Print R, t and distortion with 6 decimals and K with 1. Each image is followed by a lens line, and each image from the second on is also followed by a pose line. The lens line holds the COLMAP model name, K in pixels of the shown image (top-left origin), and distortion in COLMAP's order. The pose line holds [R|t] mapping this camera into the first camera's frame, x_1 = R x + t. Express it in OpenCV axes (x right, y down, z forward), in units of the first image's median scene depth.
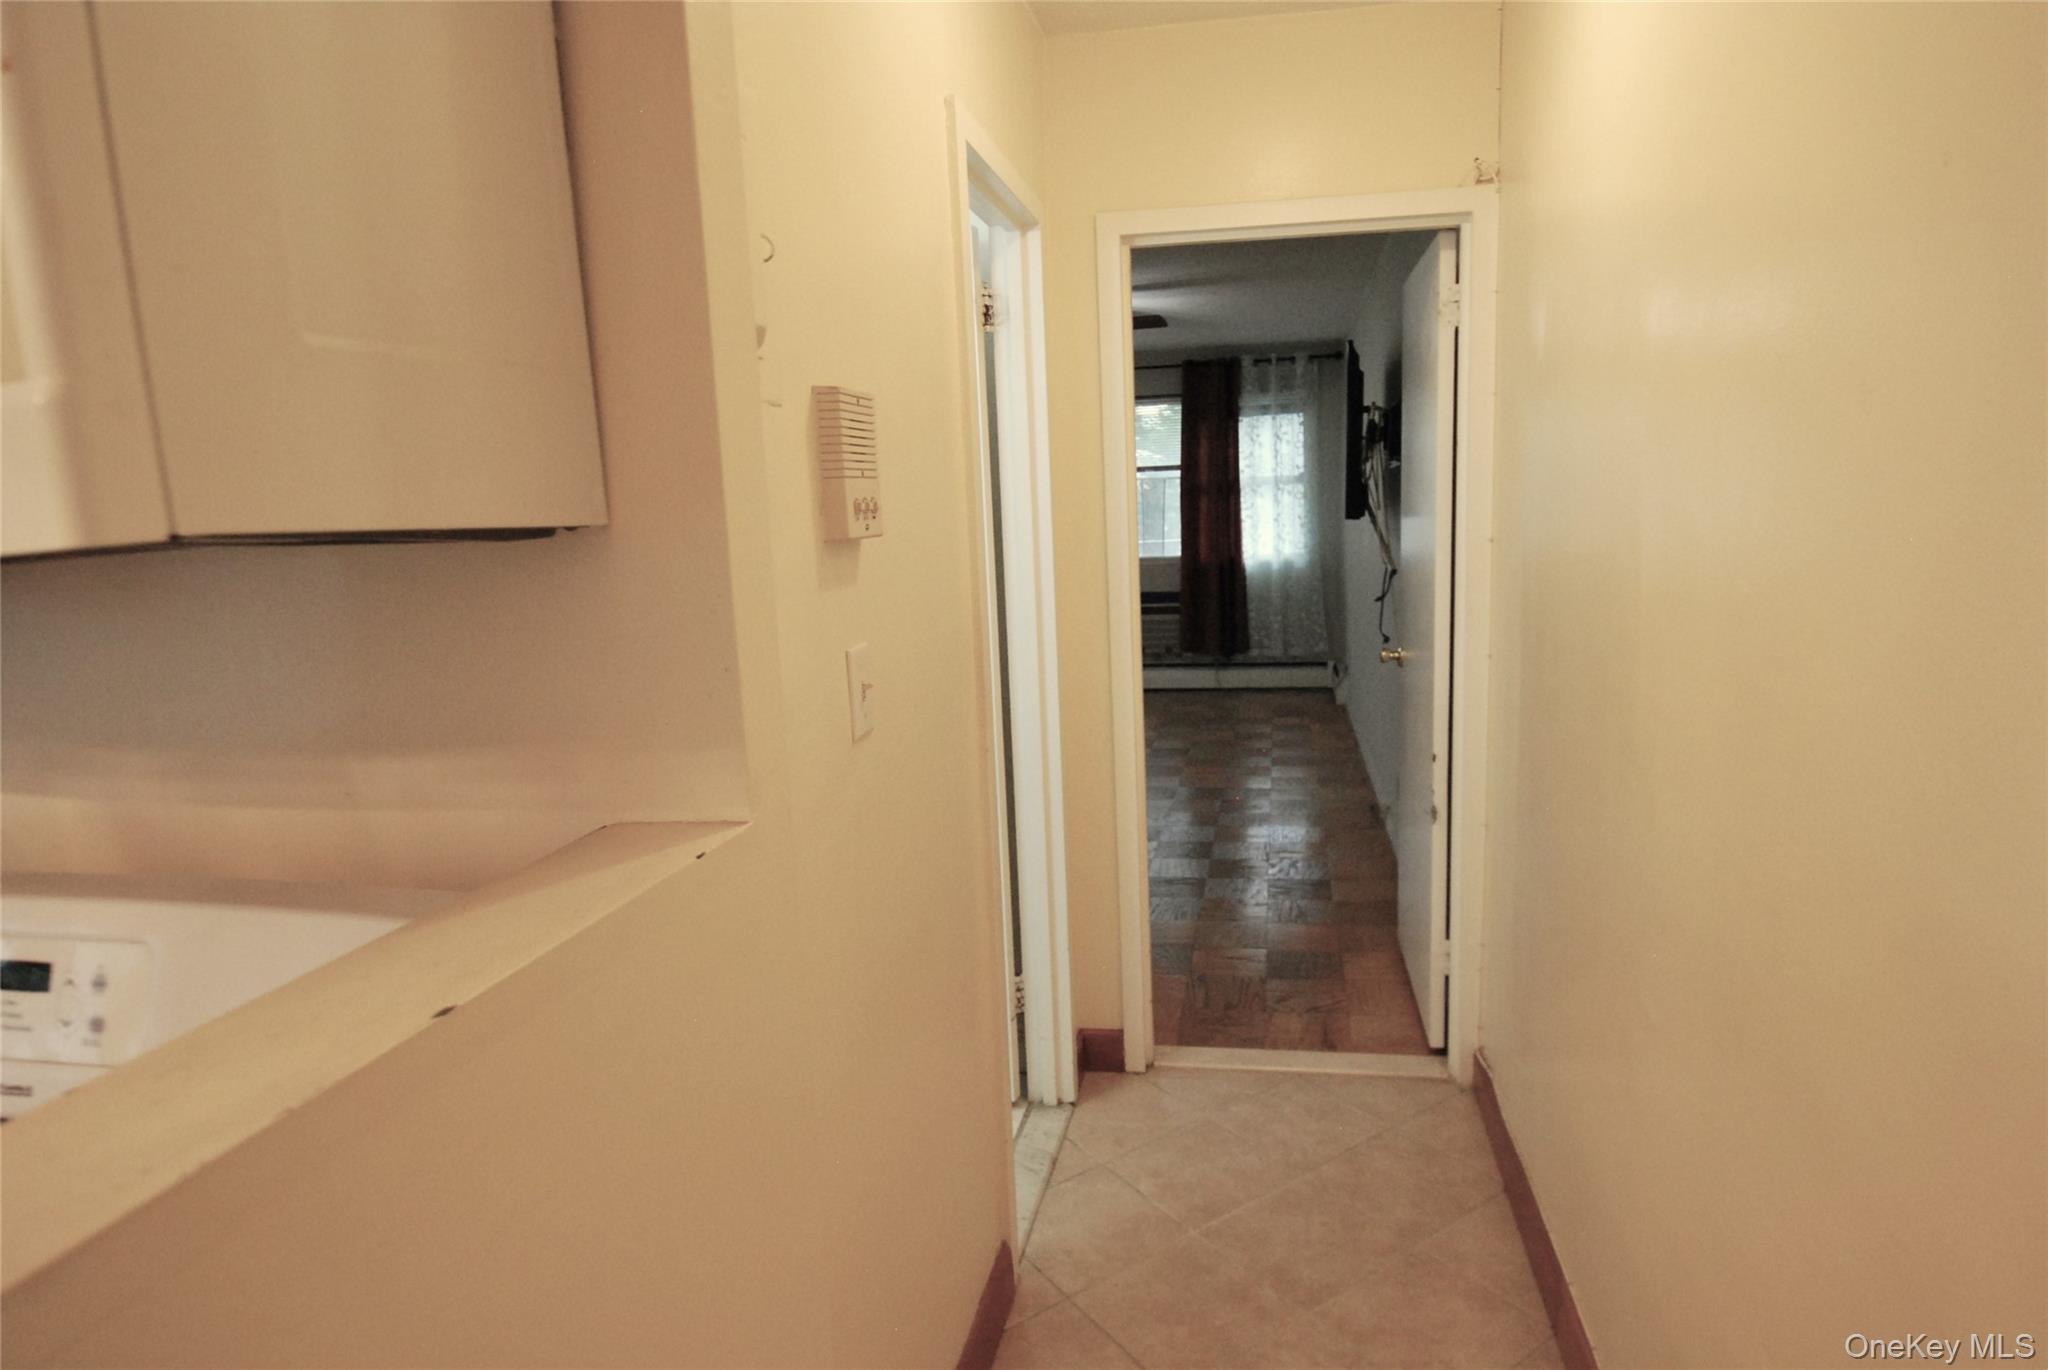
lens RADIAL K [[1177.6, 0, 1101.2], [0, 1177.6, 683.8], [0, 0, 1]] dist [0.008304, -0.000124]
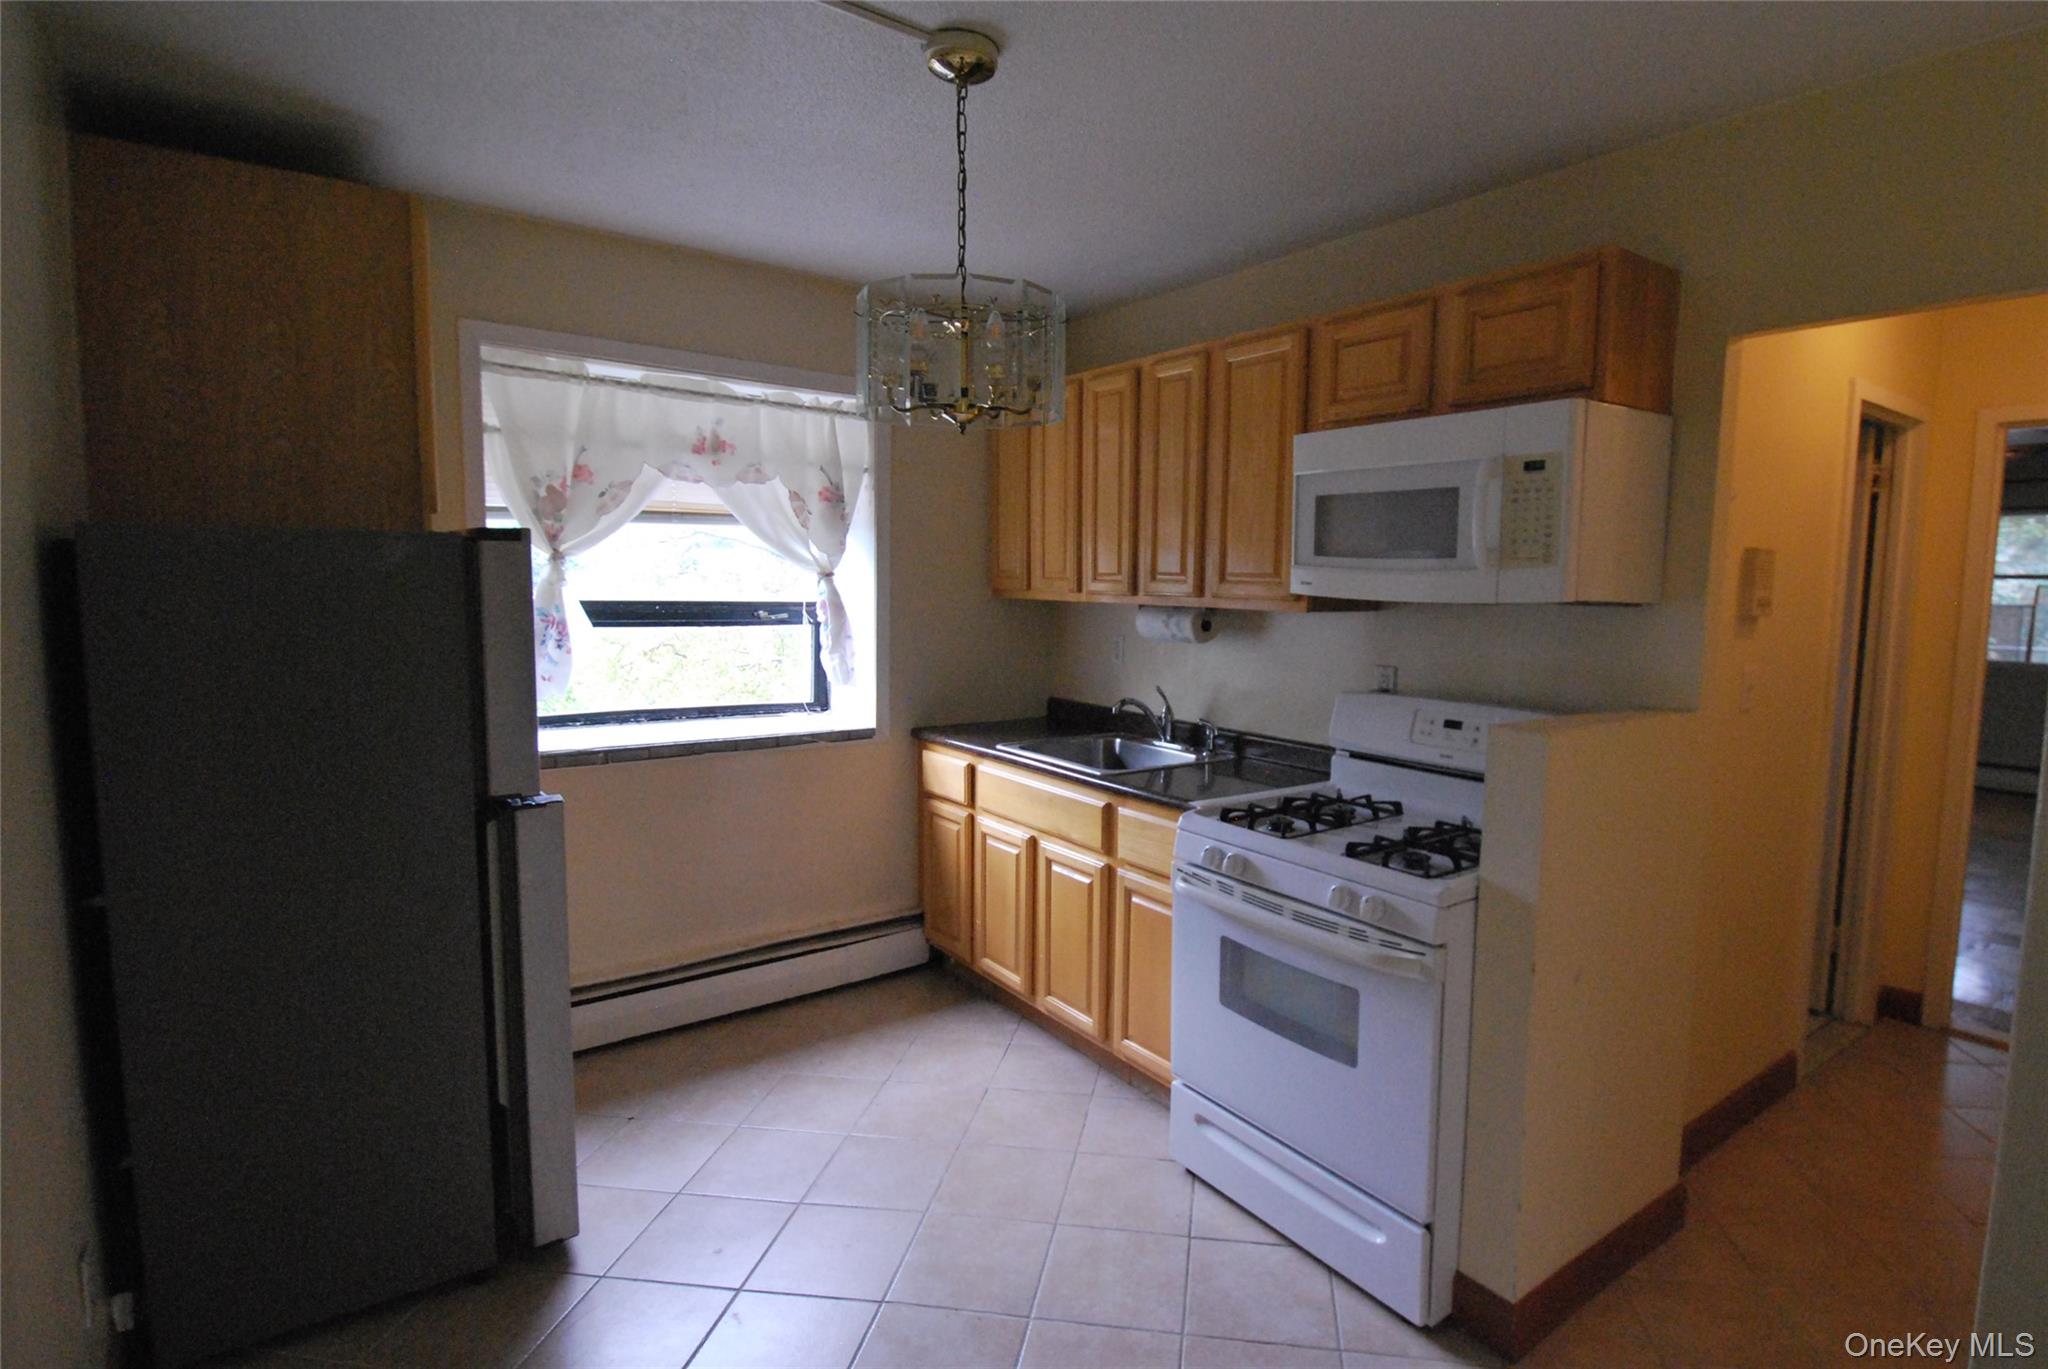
lens RADIAL K [[1028.8, 0, 1116.6], [0, 1028.8, 680.7], [0, 0, 1]] dist [0.022317, -0.025510]
pose [[0.727701, 0.113428, -0.676450, 0.051886], [-0.151436, 0.988463, 0.002837, 0.036572], [0.668968, 0.100374, 0.736483, -0.259086]]
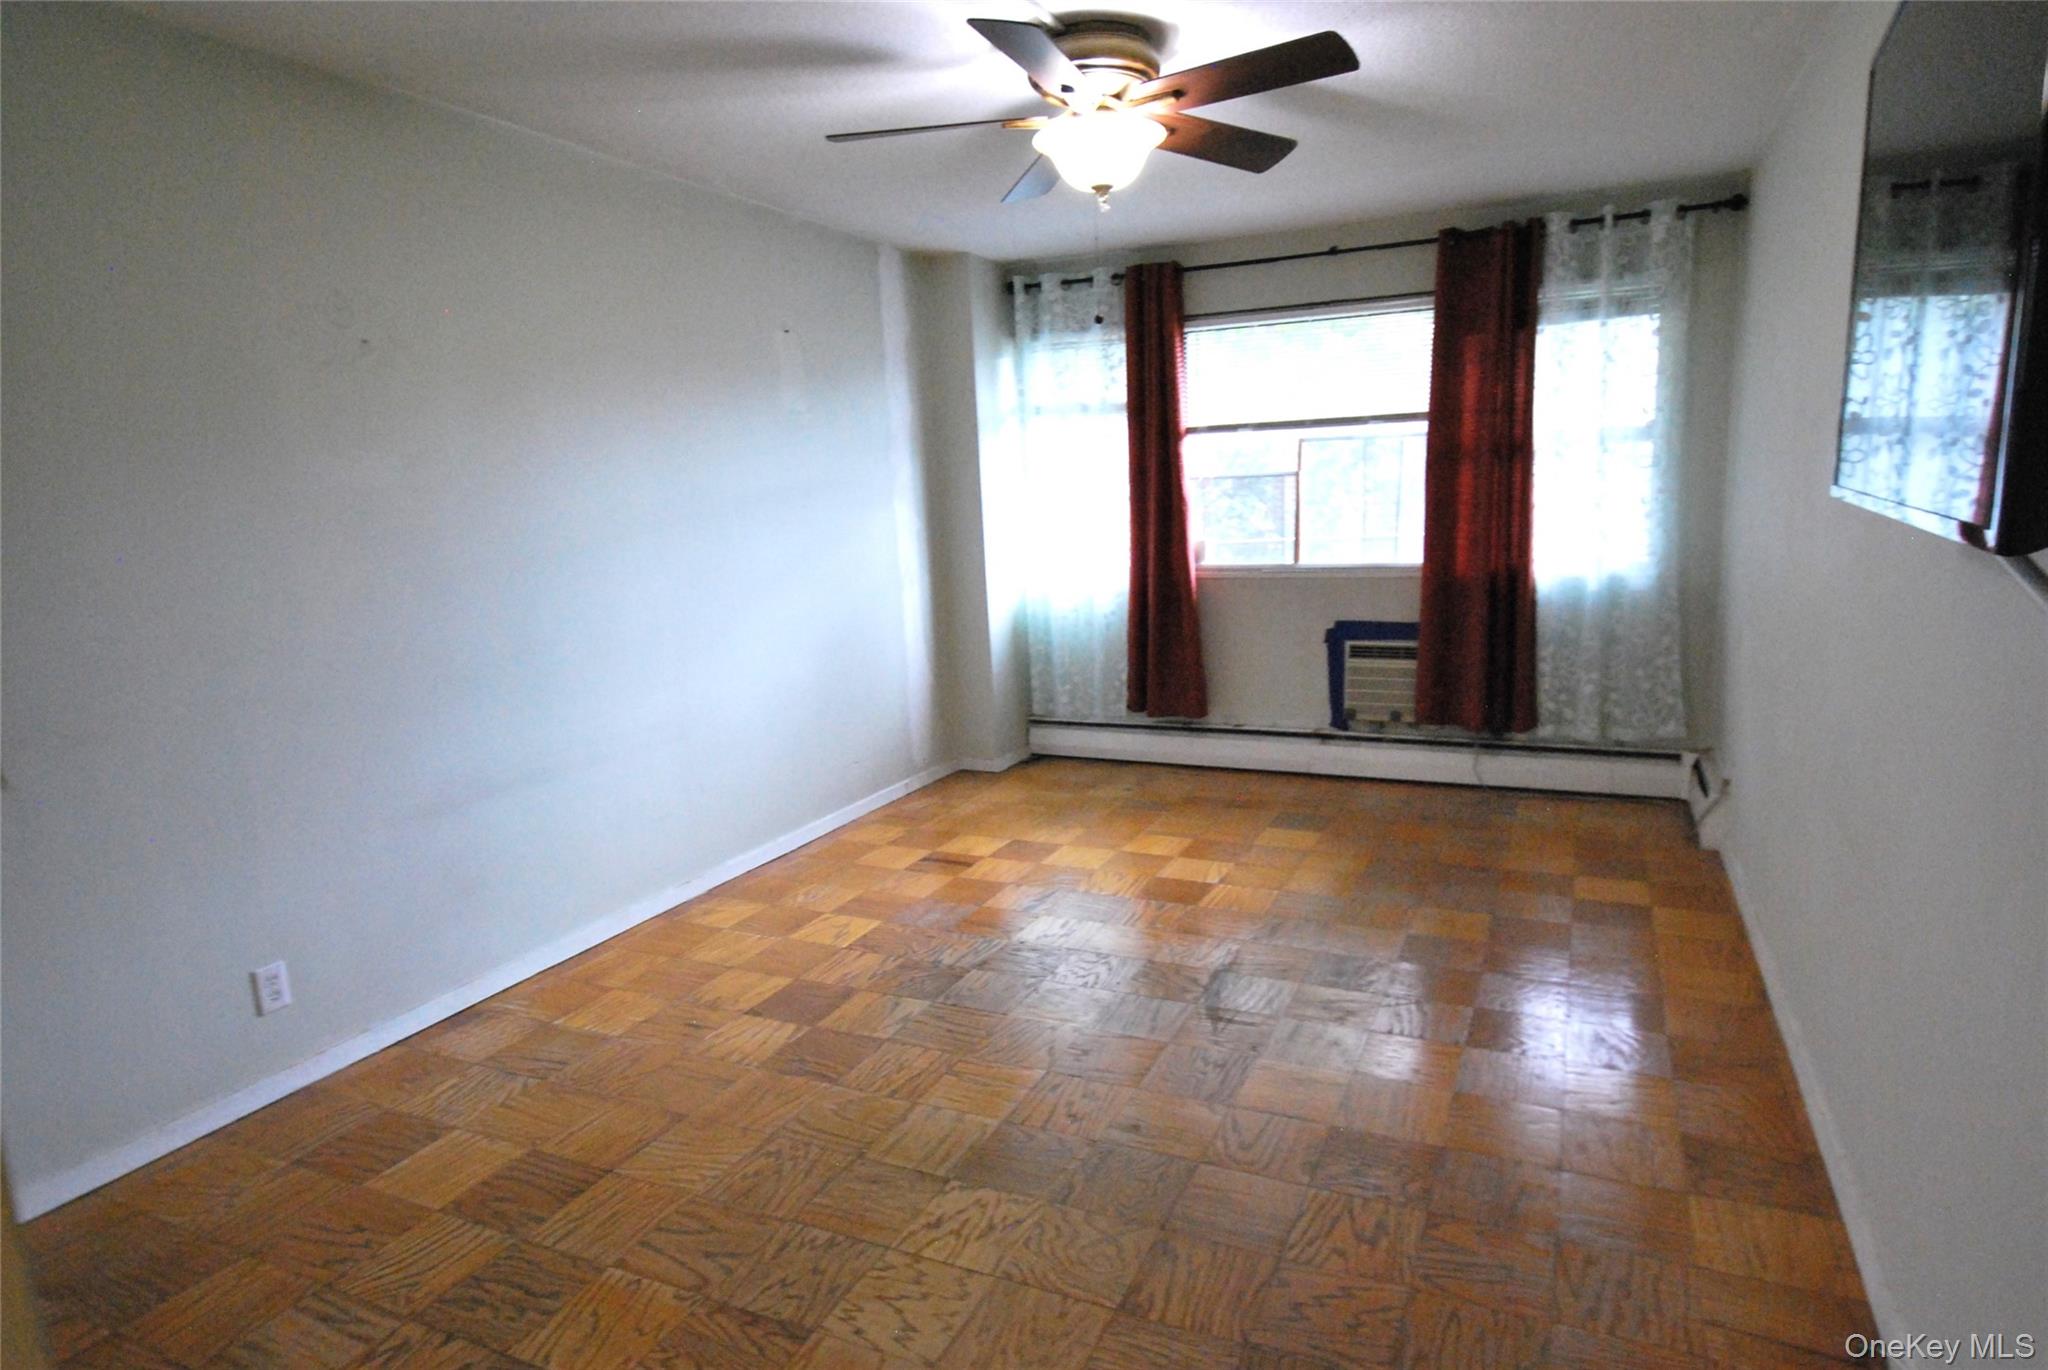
lens RADIAL K [[1134.6, 0, 1094.2], [0, 1134.6, 684.9], [0, 0, 1]] dist [0.026858, -0.032254]
pose [[0.966473, 0.044379, -0.252904, 0.082081], [-0.037020, 0.998743, 0.033786, -0.090297], [0.254085, -0.023290, 0.966901, 0.587804]]
